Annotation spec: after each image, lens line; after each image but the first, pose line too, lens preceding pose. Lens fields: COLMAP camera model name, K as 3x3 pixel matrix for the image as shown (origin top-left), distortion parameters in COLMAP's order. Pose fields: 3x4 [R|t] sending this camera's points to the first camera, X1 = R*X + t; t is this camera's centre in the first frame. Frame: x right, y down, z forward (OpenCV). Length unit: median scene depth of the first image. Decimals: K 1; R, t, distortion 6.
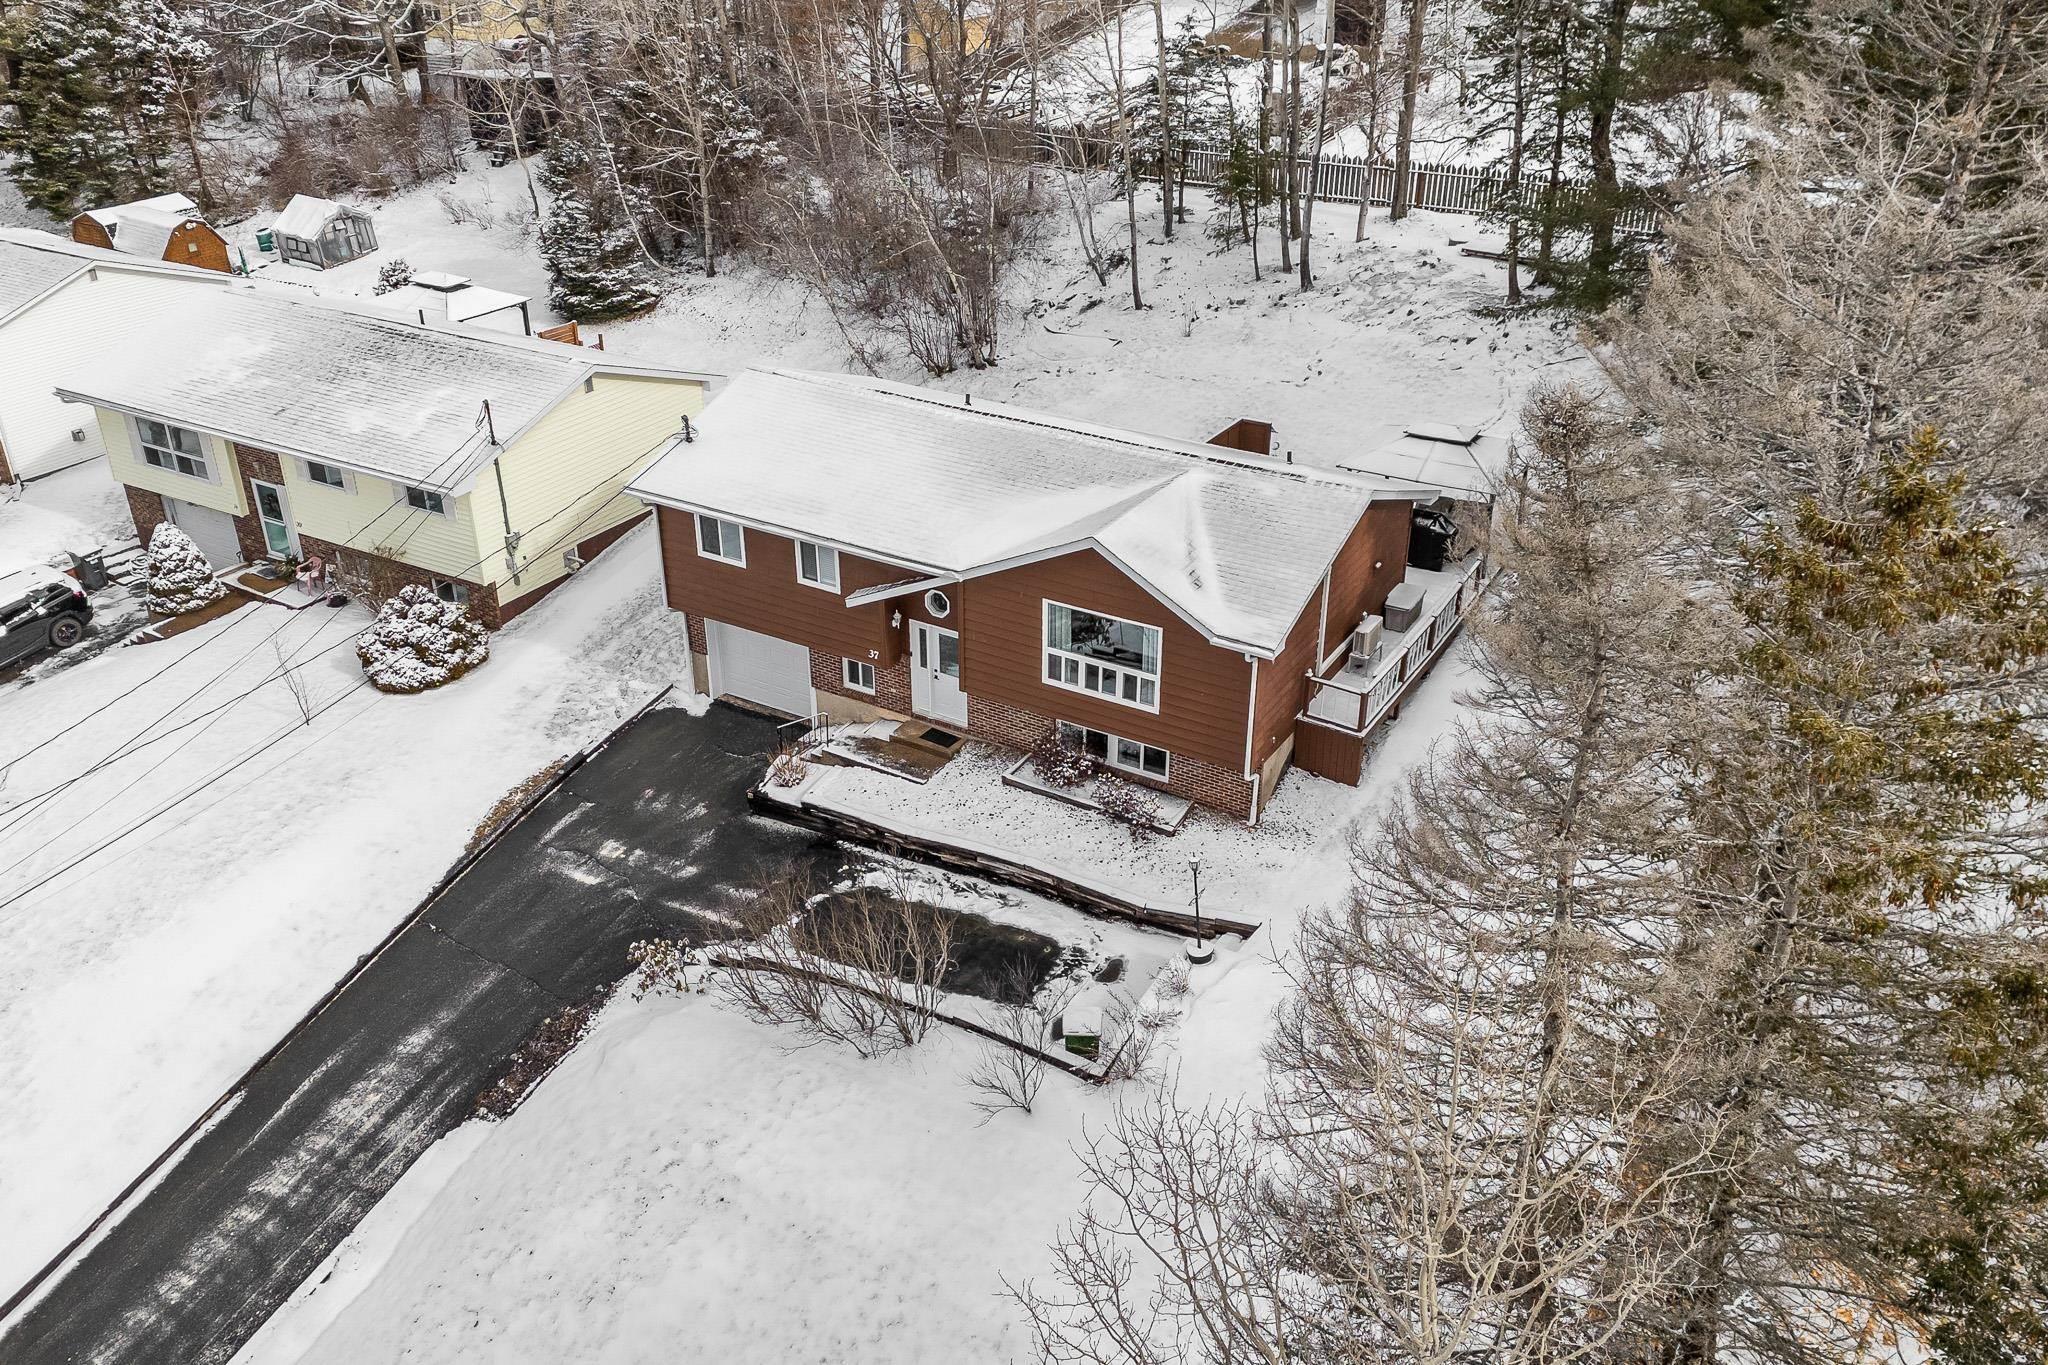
lens RADIAL K [[1662.6, 0, 1053.0], [0, 1662.6, 681.0], [0, 0, 1]] dist [0.071635, -0.014821]
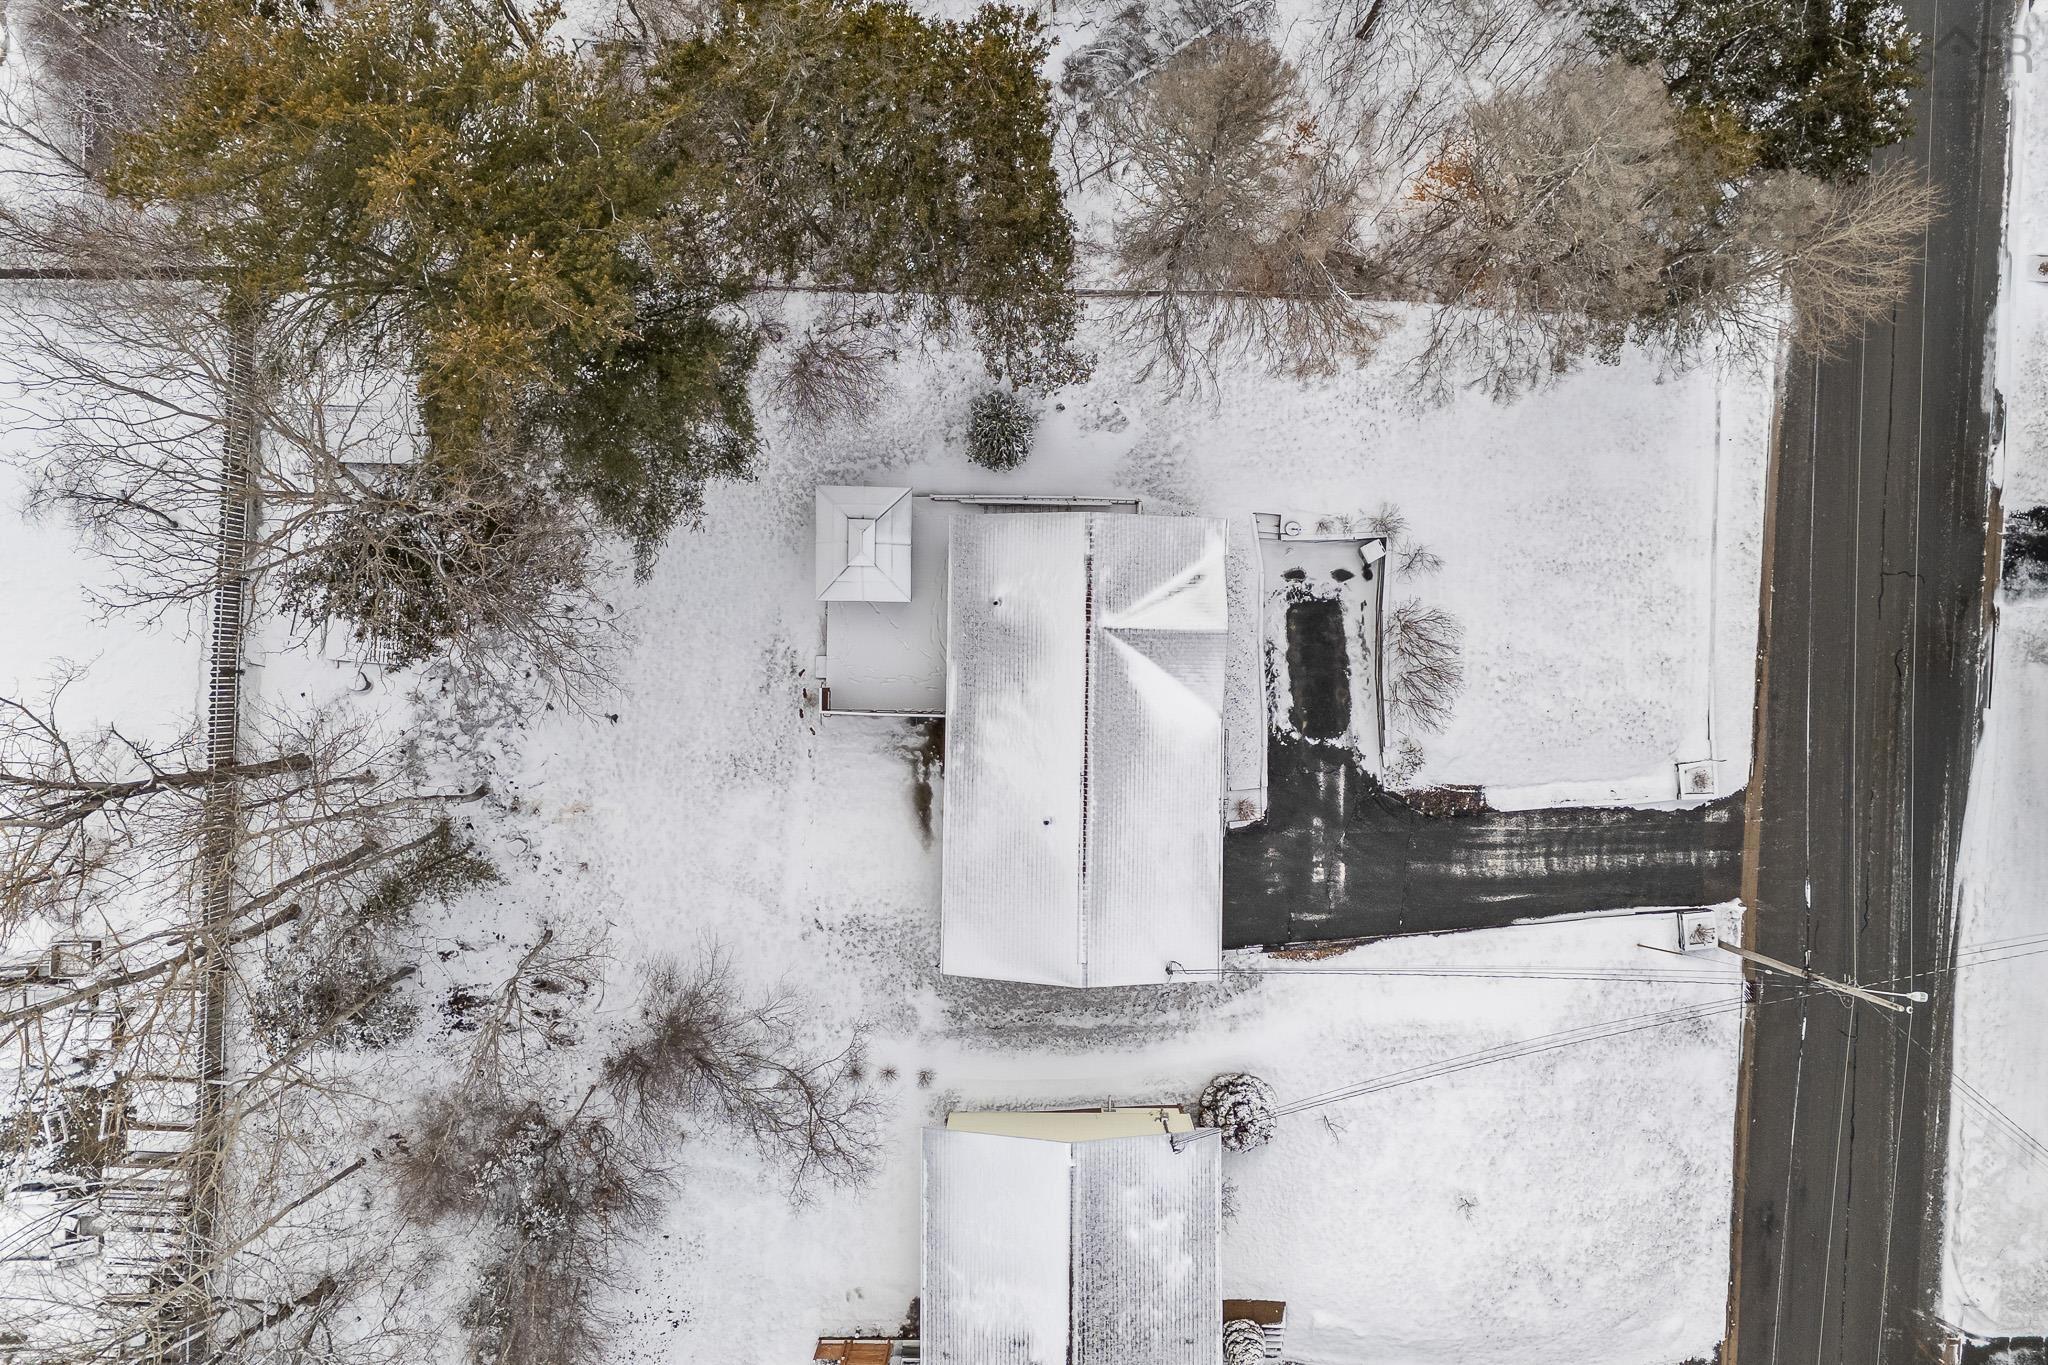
lens RADIAL K [[1502.4, 0, 1043.2], [0, 1502.4, 674.2], [0, 0, 1]] dist [0.092443, -0.083488]
pose [[-0.480579, -0.876951, -0.000029, 0.068775], [0.419684, -0.230021, 0.878041, -1.430198], [-0.770006, 0.421956, 0.478586, 0.369561]]
